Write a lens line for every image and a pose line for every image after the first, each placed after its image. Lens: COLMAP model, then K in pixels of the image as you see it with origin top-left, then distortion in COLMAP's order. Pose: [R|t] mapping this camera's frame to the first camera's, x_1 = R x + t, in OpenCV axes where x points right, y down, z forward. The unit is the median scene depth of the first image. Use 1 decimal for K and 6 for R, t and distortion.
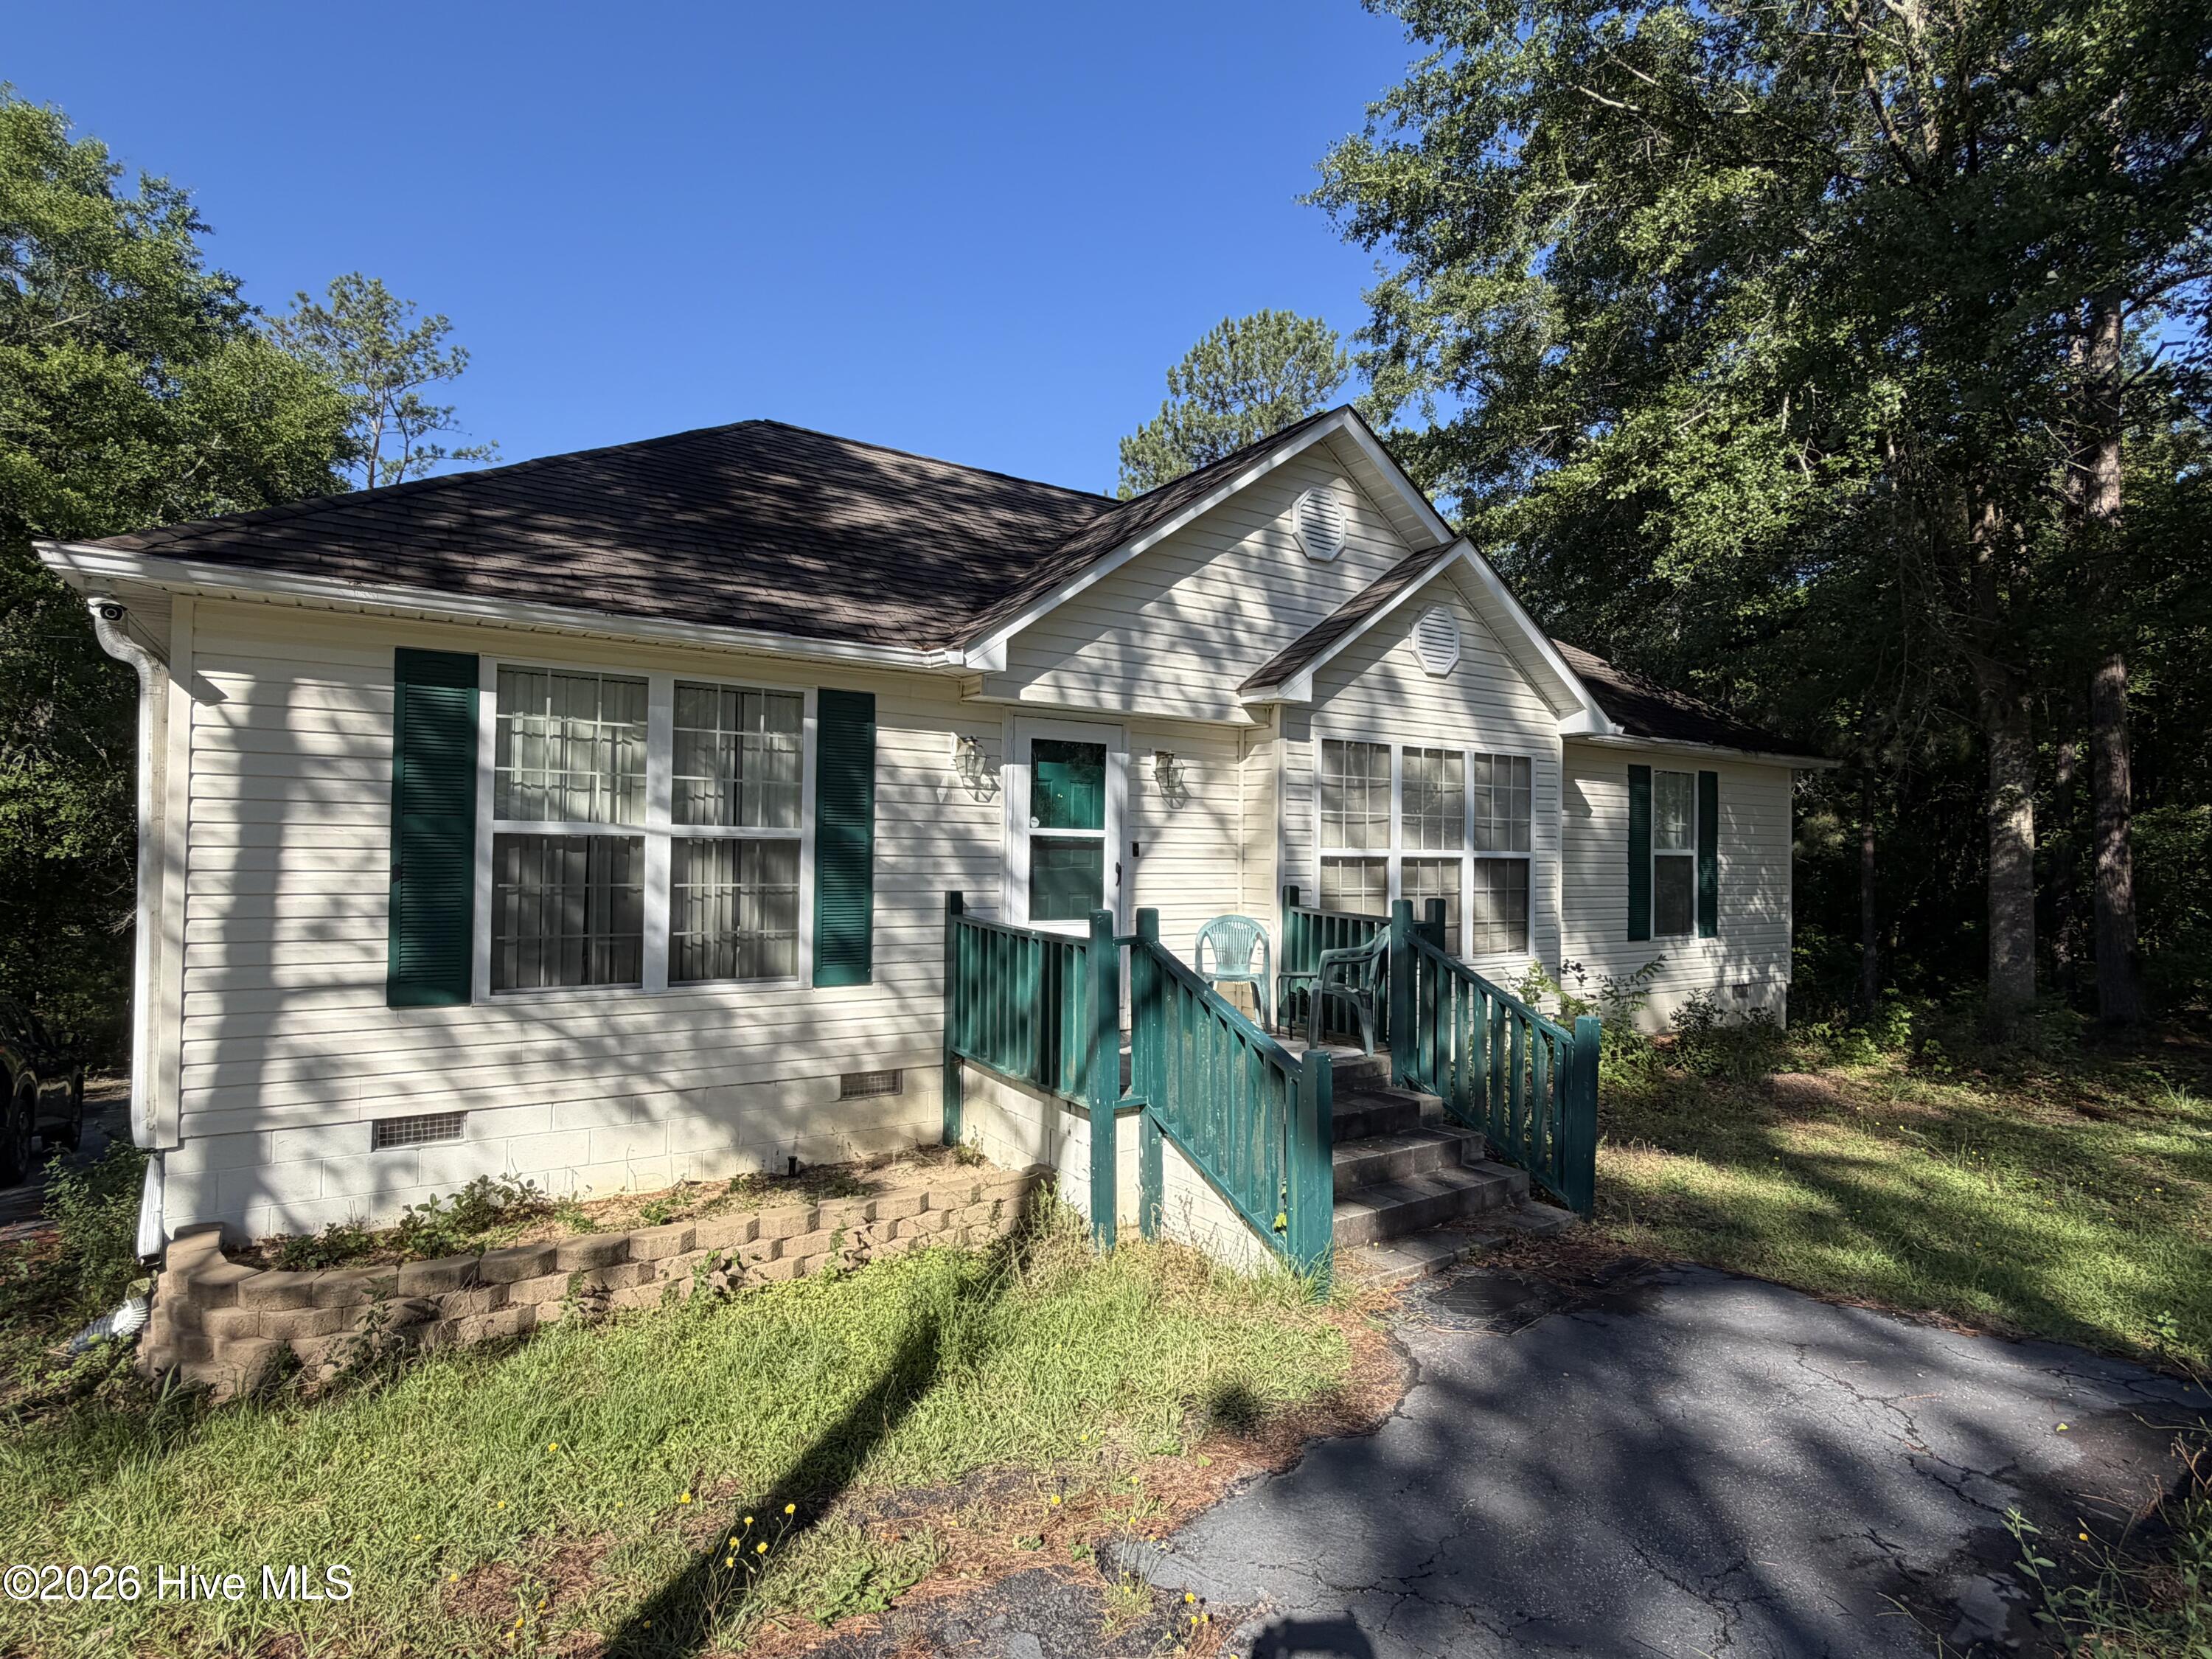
lens RADIAL K [[1148.3, 0, 1106.0], [0, 1148.3, 829.5], [0, 0, 1]] dist [0.000487, 0.000174]
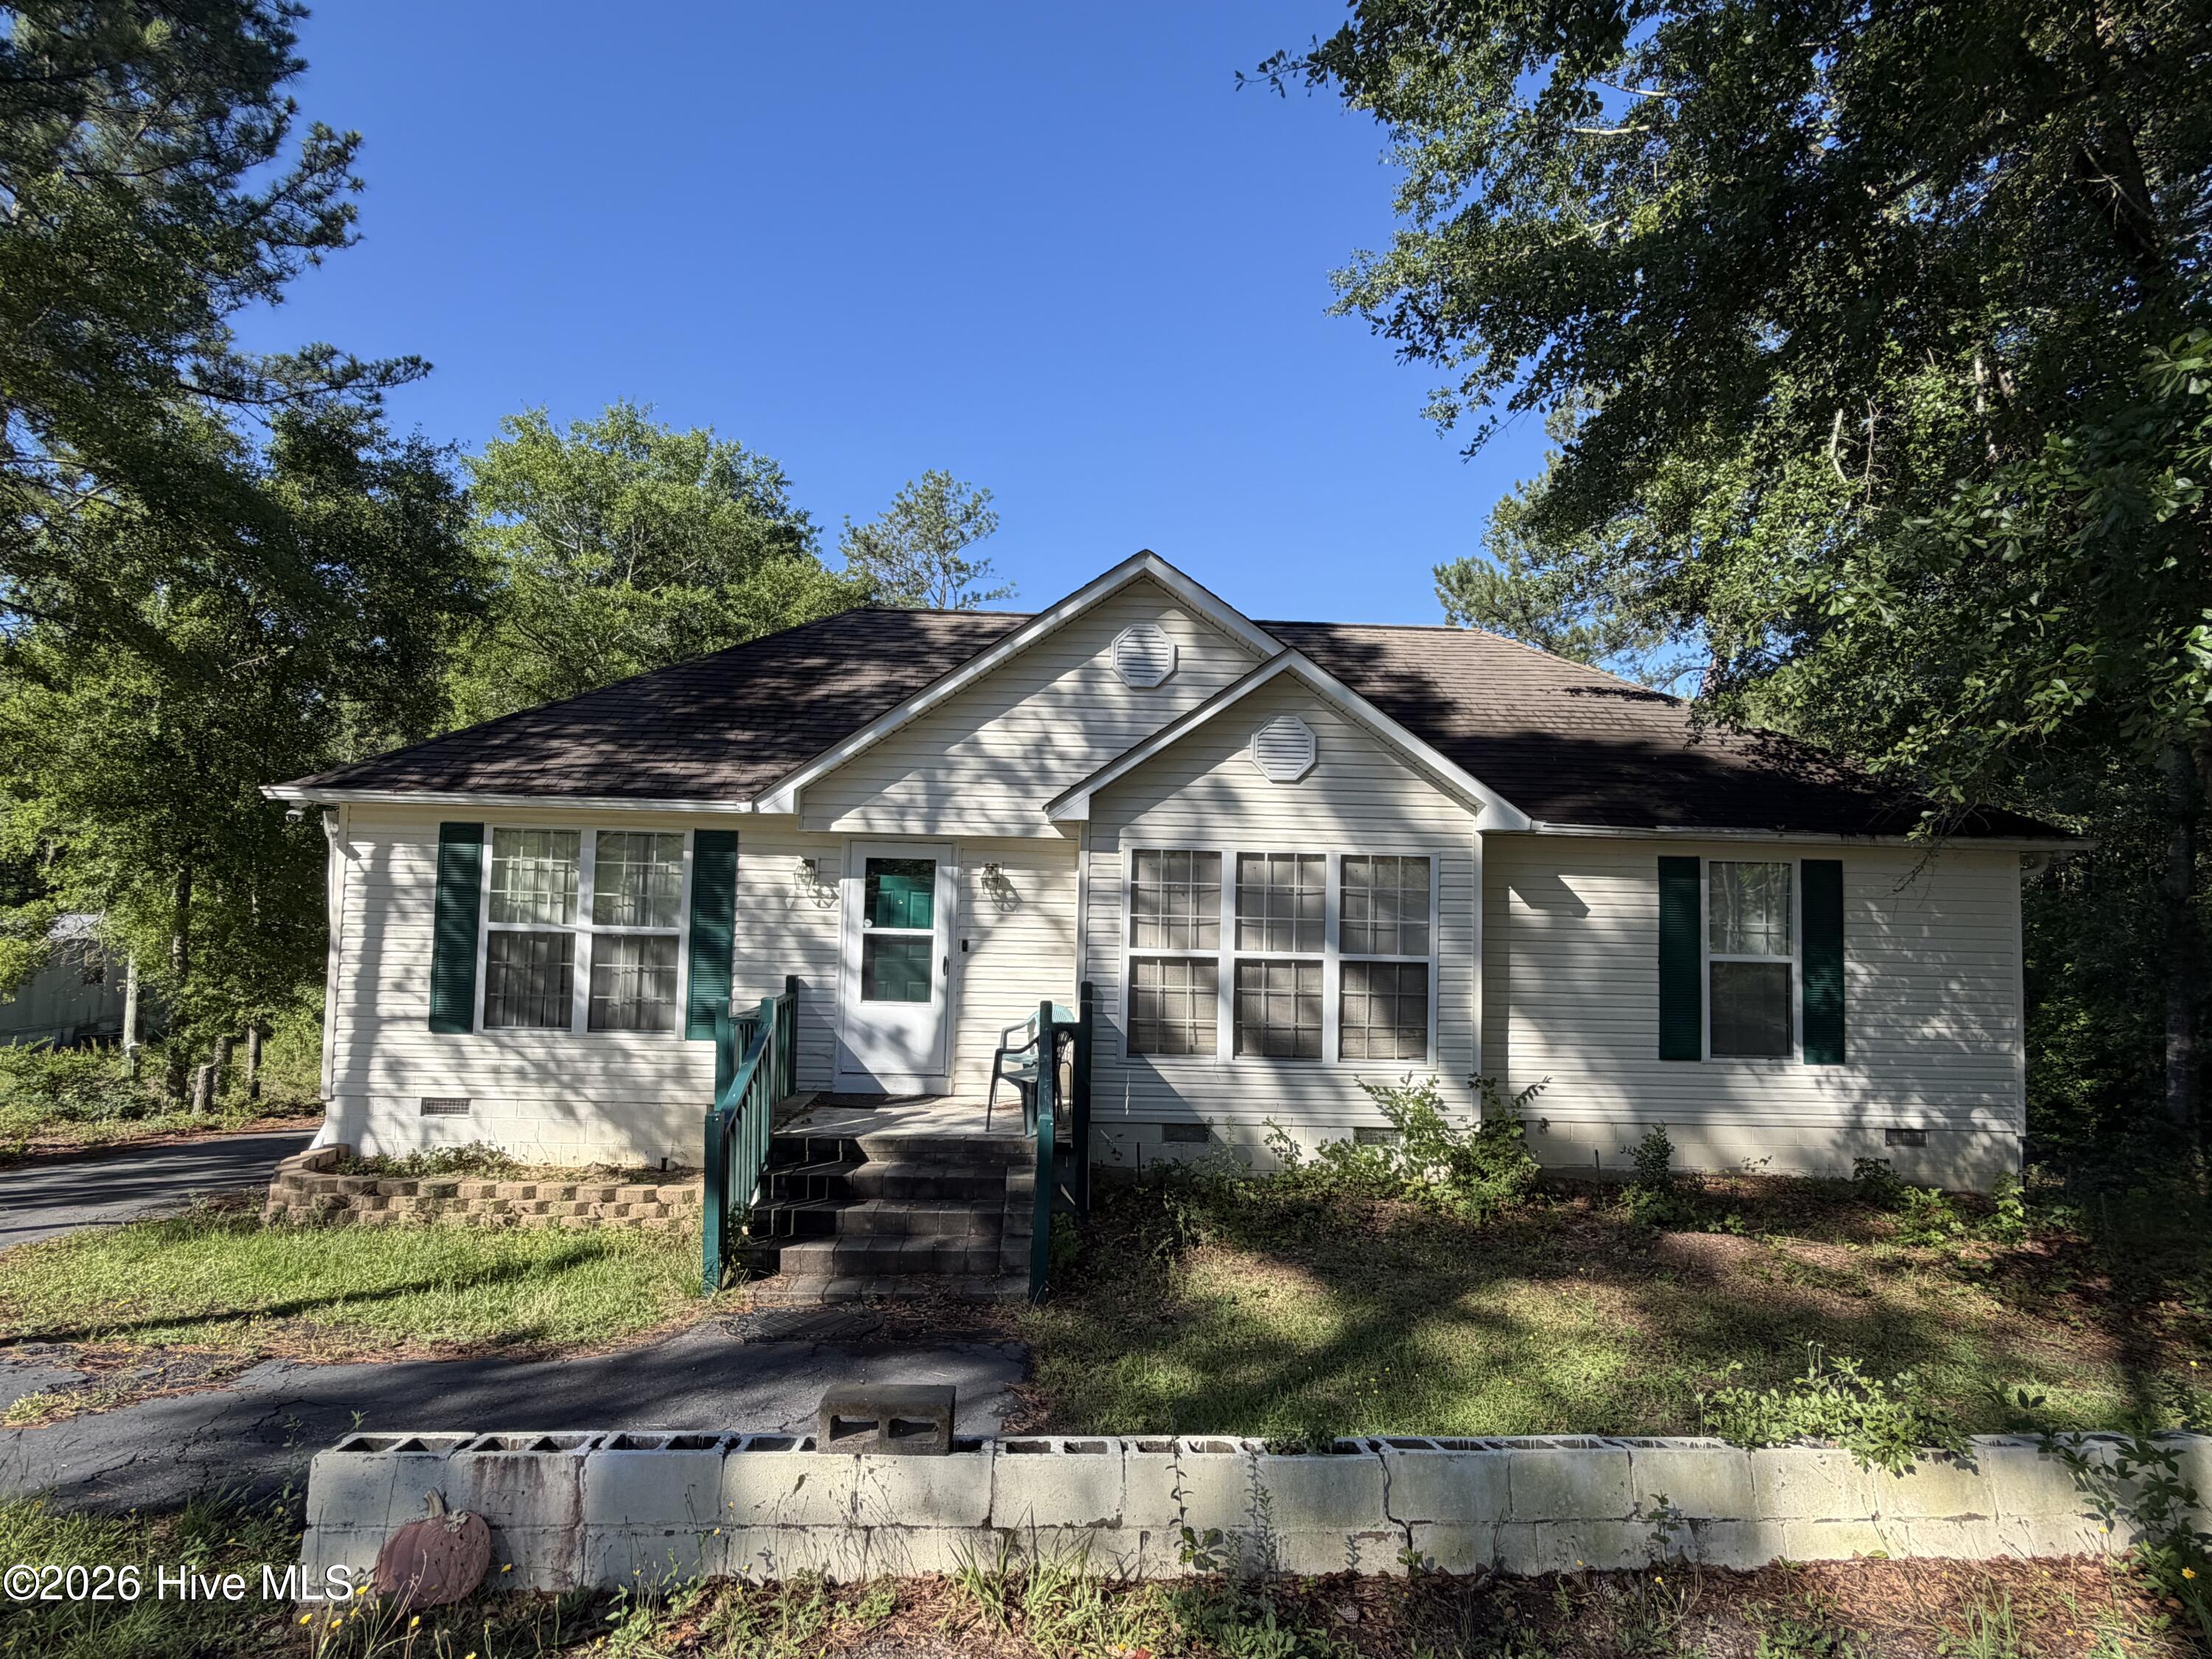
lens RADIAL K [[1139.8, 0, 1083.6], [0, 1139.8, 822.7], [0, 0, 1]] dist [-0.001958, -0.000206]
pose [[0.845936, -0.028831, -0.532504, 0.886556], [-0.003275, 0.998238, -0.059248, -0.047738], [0.533274, 0.051864, 0.844351, 0.054955]]
